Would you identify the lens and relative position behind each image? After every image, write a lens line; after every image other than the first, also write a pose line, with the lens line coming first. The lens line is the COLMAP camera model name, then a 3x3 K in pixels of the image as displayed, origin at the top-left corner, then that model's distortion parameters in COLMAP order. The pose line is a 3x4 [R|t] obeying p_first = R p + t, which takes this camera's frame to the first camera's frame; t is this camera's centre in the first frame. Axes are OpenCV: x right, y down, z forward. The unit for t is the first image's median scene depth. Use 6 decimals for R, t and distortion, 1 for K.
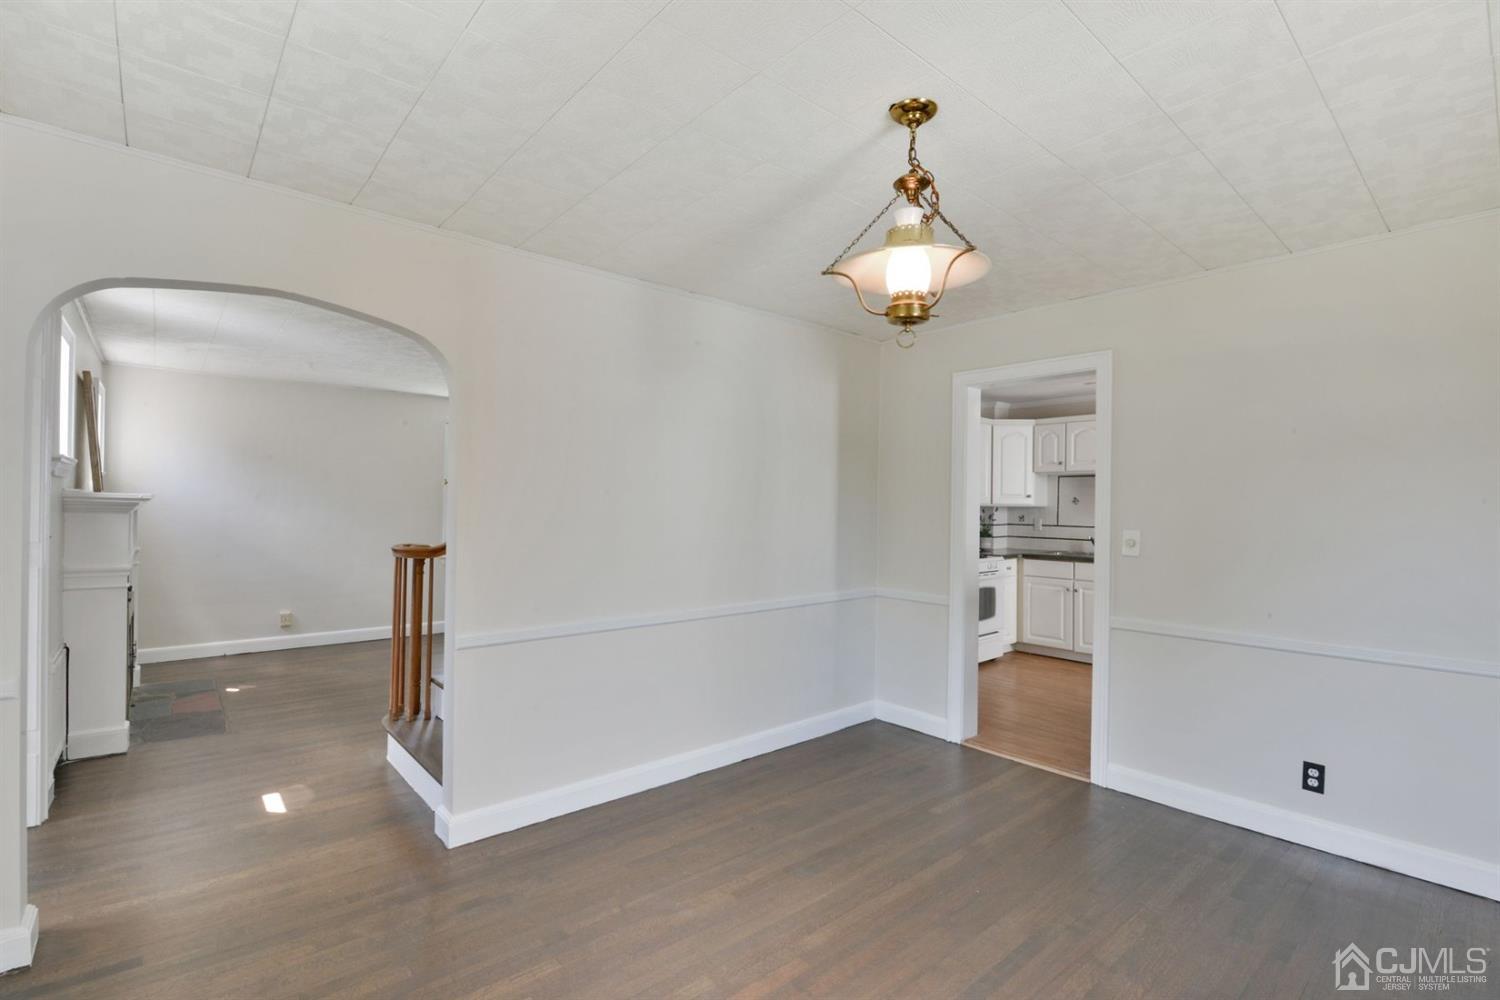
lens RADIAL K [[699.5, 0, 746.7], [0, 699.5, 504.1], [0, 0, 1]] dist [-0.012944, -0.001000]
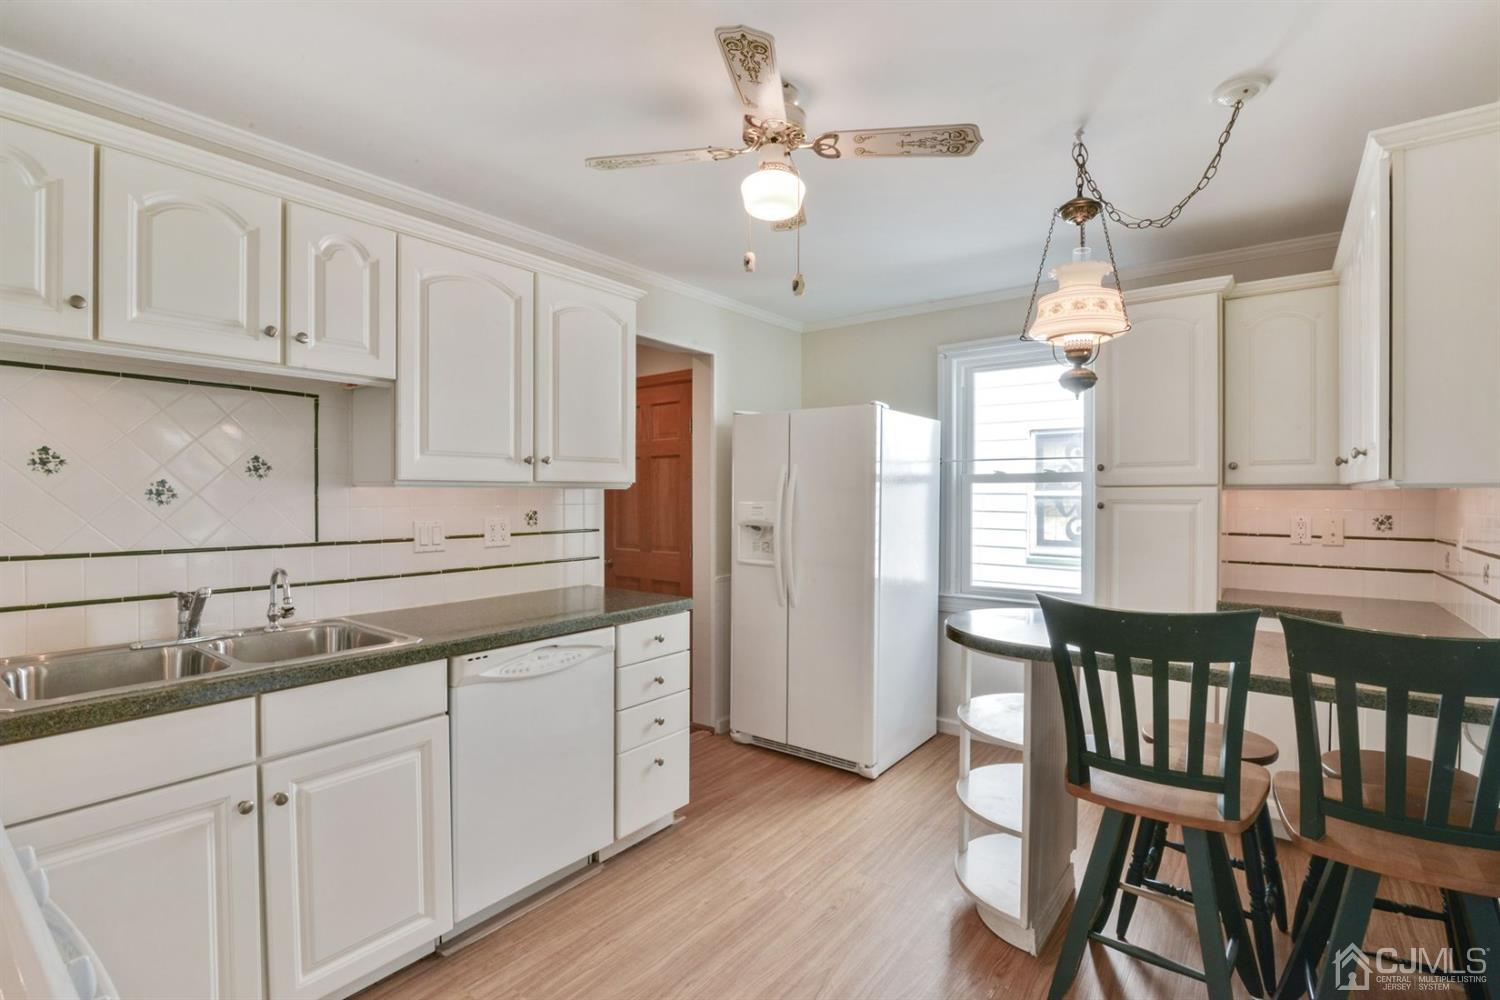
lens RADIAL K [[699.5, 0, 756.5], [0, 699.5, 499.5], [0, 0, 1]] dist [-0.012944, -0.001000]
pose [[-0.192187, -0.022365, 0.981104, 0.170394], [-0.010054, 0.999733, 0.020820, 0.002527], [-0.981307, -0.005863, -0.192360, 0.826615]]
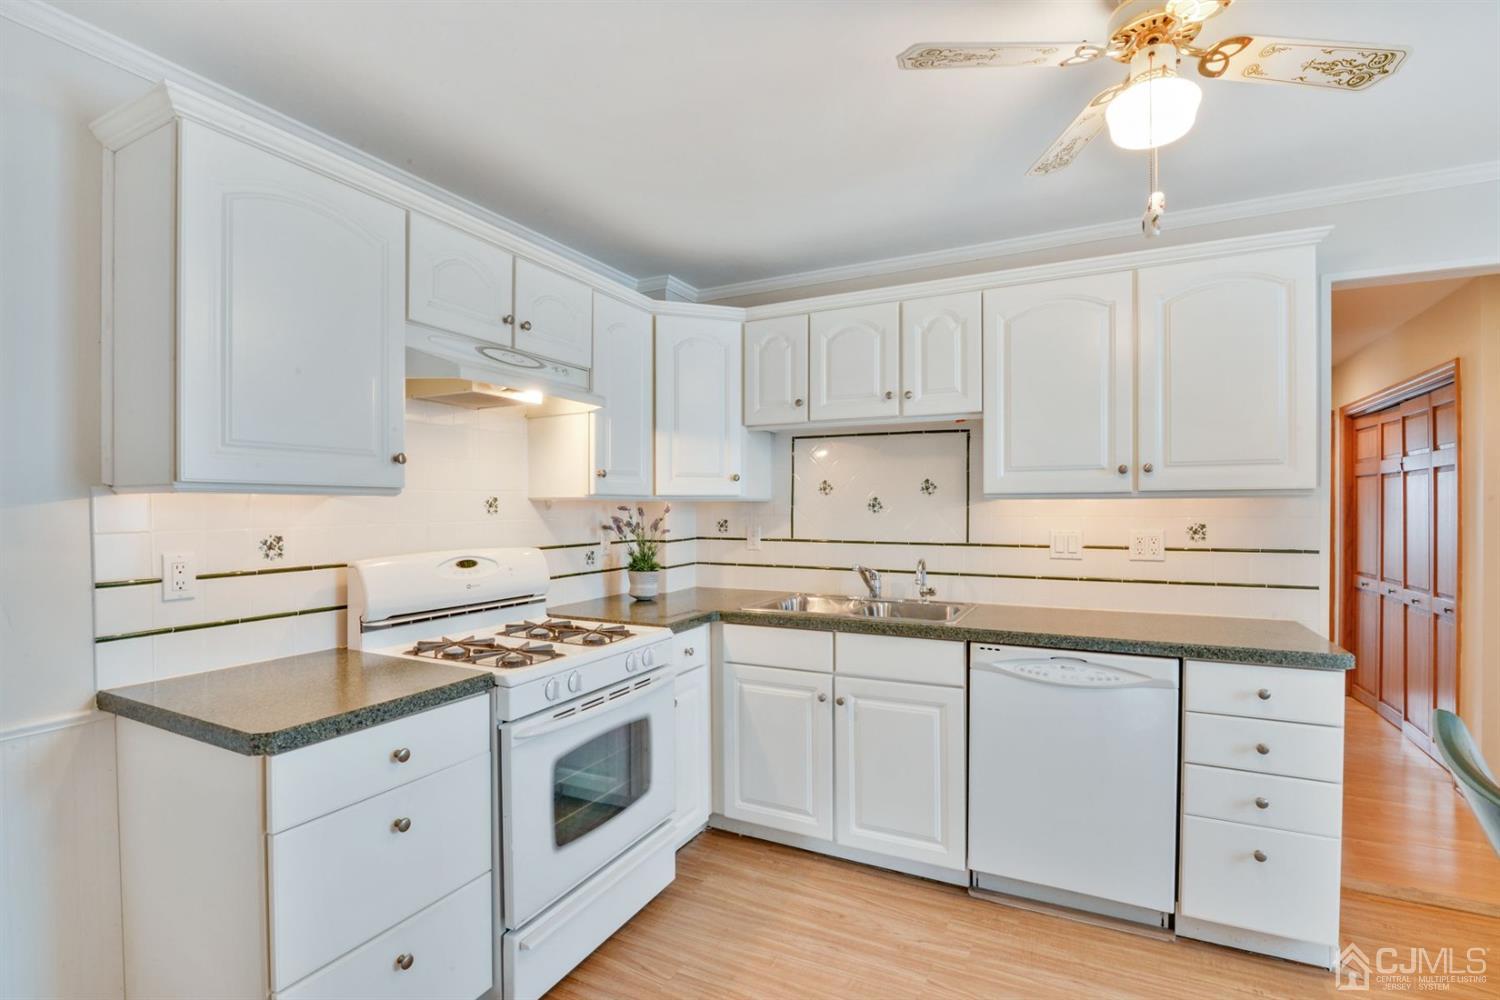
lens RADIAL K [[699.5, 0, 747.2], [0, 699.5, 511.2], [0, 0, 1]] dist [-0.012944, -0.001000]
pose [[0.930272, -0.015397, 0.366549, 0.256161], [0.011147, 0.999844, 0.013709, 0.004871], [-0.366702, -0.008667, 0.930298, 0.601089]]
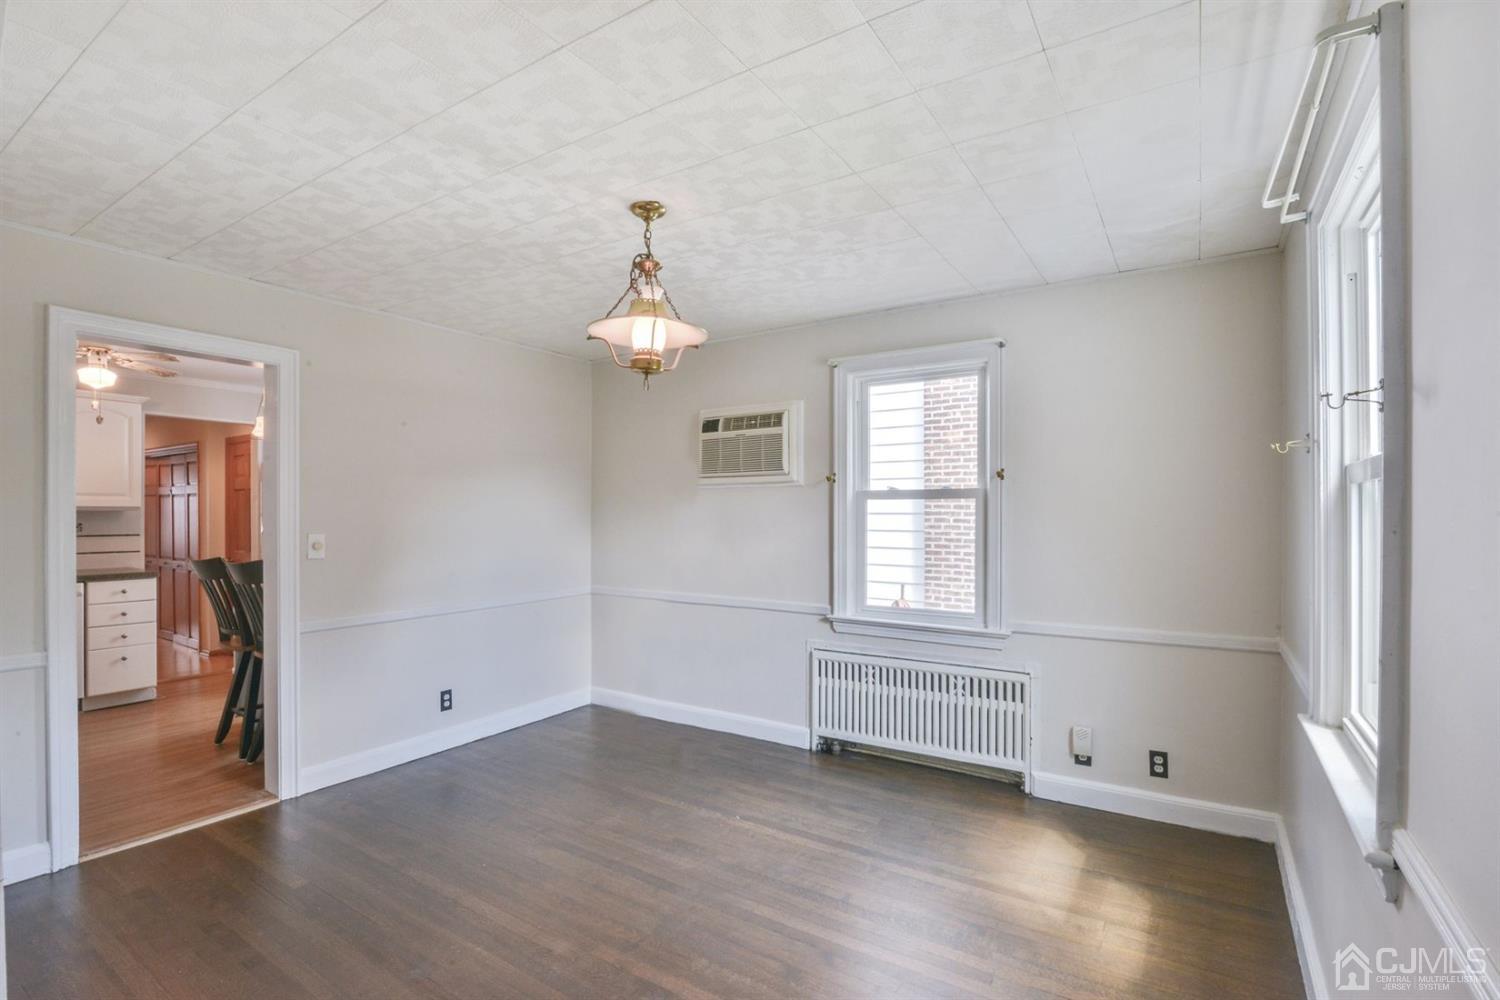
lens RADIAL K [[699.5, 0, 747.9], [0, 699.5, 510.4], [0, 0, 1]] dist [-0.012944, -0.001000]
pose [[-0.263068, -0.010710, 0.964718, -0.320404], [-0.003515, 0.999942, 0.010143, -0.004959], [-0.964771, -0.000722, -0.263090, 0.346919]]
